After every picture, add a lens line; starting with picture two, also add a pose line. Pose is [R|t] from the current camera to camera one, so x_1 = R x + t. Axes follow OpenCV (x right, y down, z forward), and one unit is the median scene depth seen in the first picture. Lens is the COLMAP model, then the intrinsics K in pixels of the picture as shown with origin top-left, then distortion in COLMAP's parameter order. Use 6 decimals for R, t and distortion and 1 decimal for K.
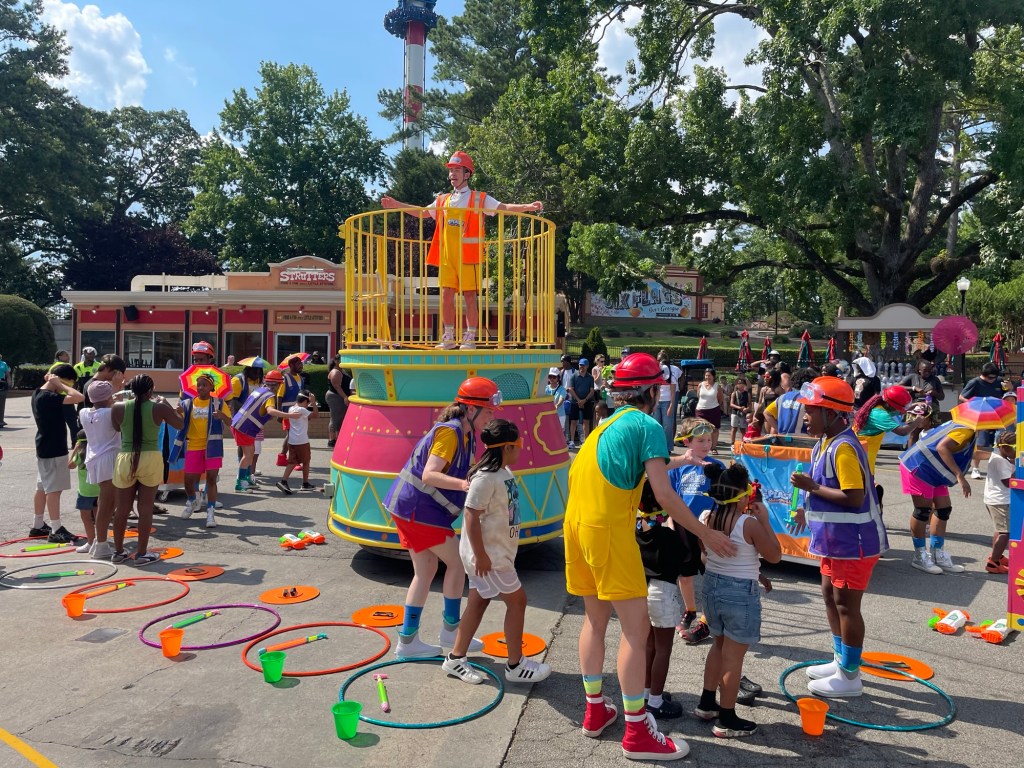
lens RADIAL K [[782.7, 0, 510.3], [0, 782.7, 375.2], [0, 0, 1]] dist [0.095215, -0.115450]
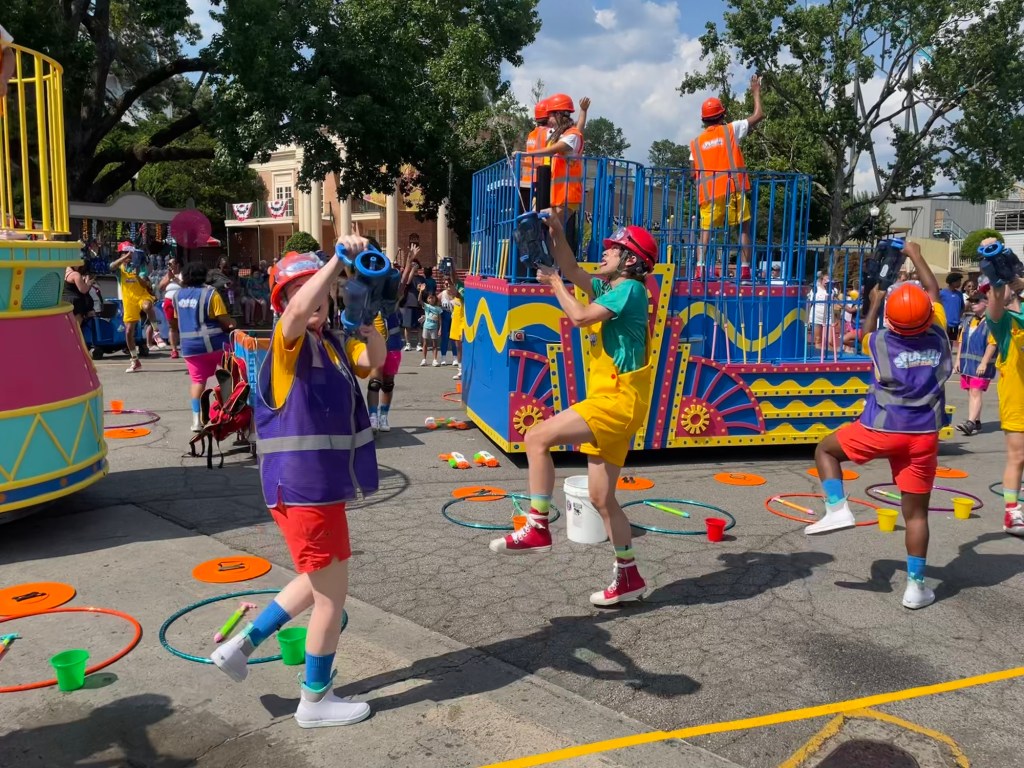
lens RADIAL K [[861.0, 0, 515.0], [0, 861.0, 371.0], [0, 0, 1]] dist [0.105796, -0.128617]
pose [[0.516481, -0.098536, 0.850611, -0.059120], [-0.005563, 0.992950, 0.118402, -0.001241], [-0.856281, -0.065885, 0.512292, 0.017656]]
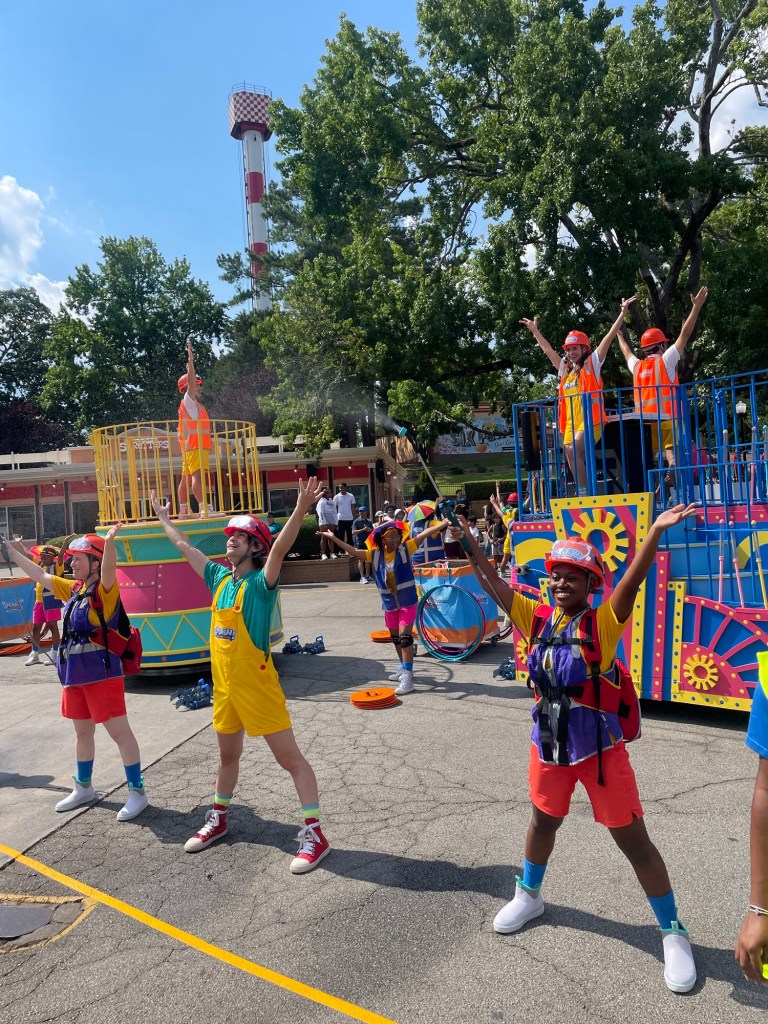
lens RADIAL K [[782.7, 0, 393.6], [0, 782.7, 509.0], [0, 0, 1]] dist [0.095215, -0.115450]
pose [[0.996959, -0.077541, 0.007732, 0.034551], [0.077599, 0.996957, -0.007485, -0.001594], [-0.007128, 0.008063, 0.999942, -0.044405]]
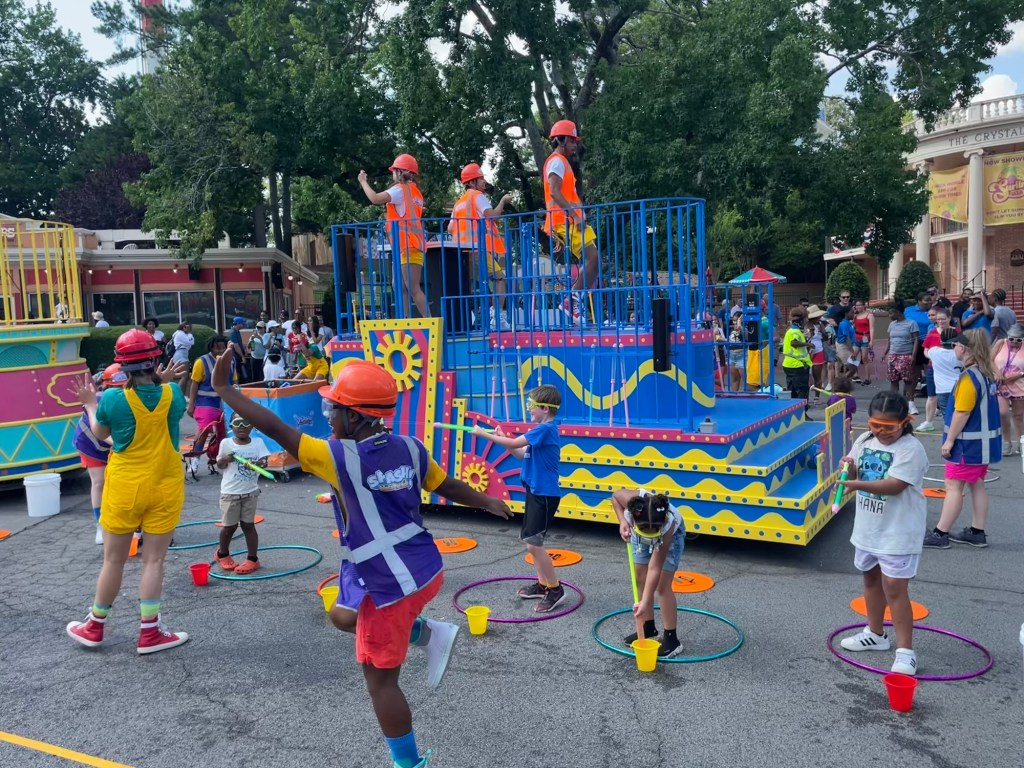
lens RADIAL K [[861.0, 0, 514.8], [0, 861.0, 380.5], [0, 0, 1]] dist [0.105796, -0.128617]
pose [[0.974018, -0.062953, 0.217547, 0.053449], [0.047166, 0.995913, 0.077019, -0.002003], [-0.221506, -0.064757, 0.973006, -0.066406]]
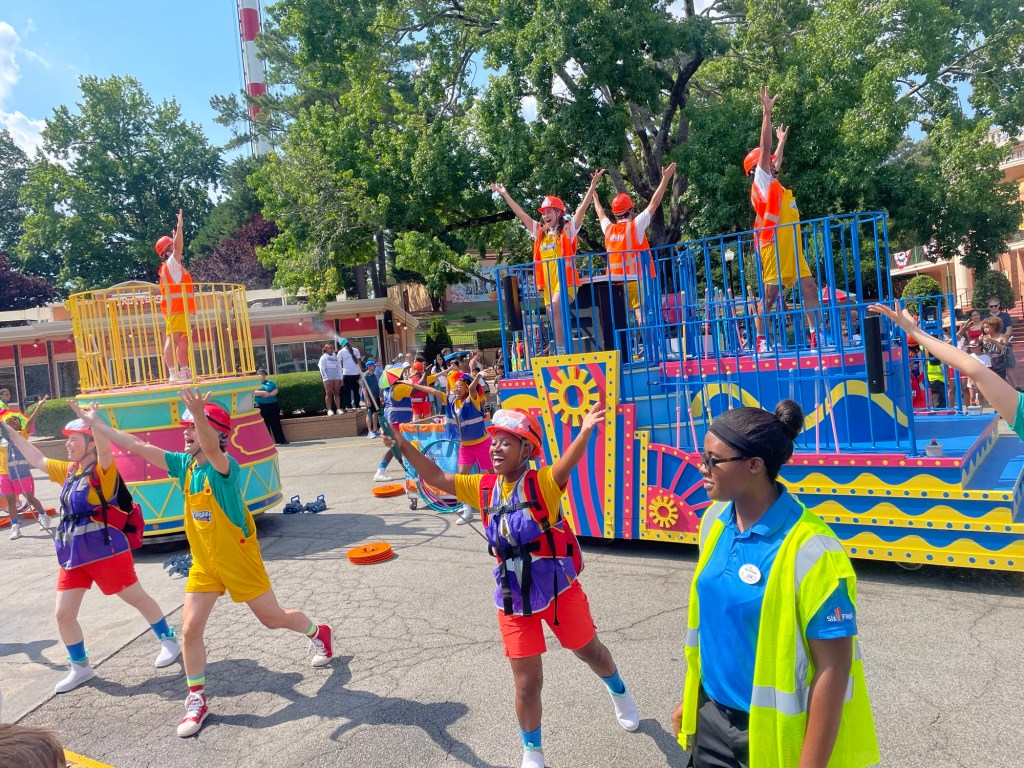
lens RADIAL K [[782.7, 0, 517.1], [0, 782.7, 376.3], [0, 0, 1]] dist [0.095215, -0.115450]
pose [[0.984321, -0.108529, 0.139045, 0.039258], [0.105125, 0.993956, 0.031615, -0.003484], [-0.141636, -0.016502, 0.989781, -0.050938]]
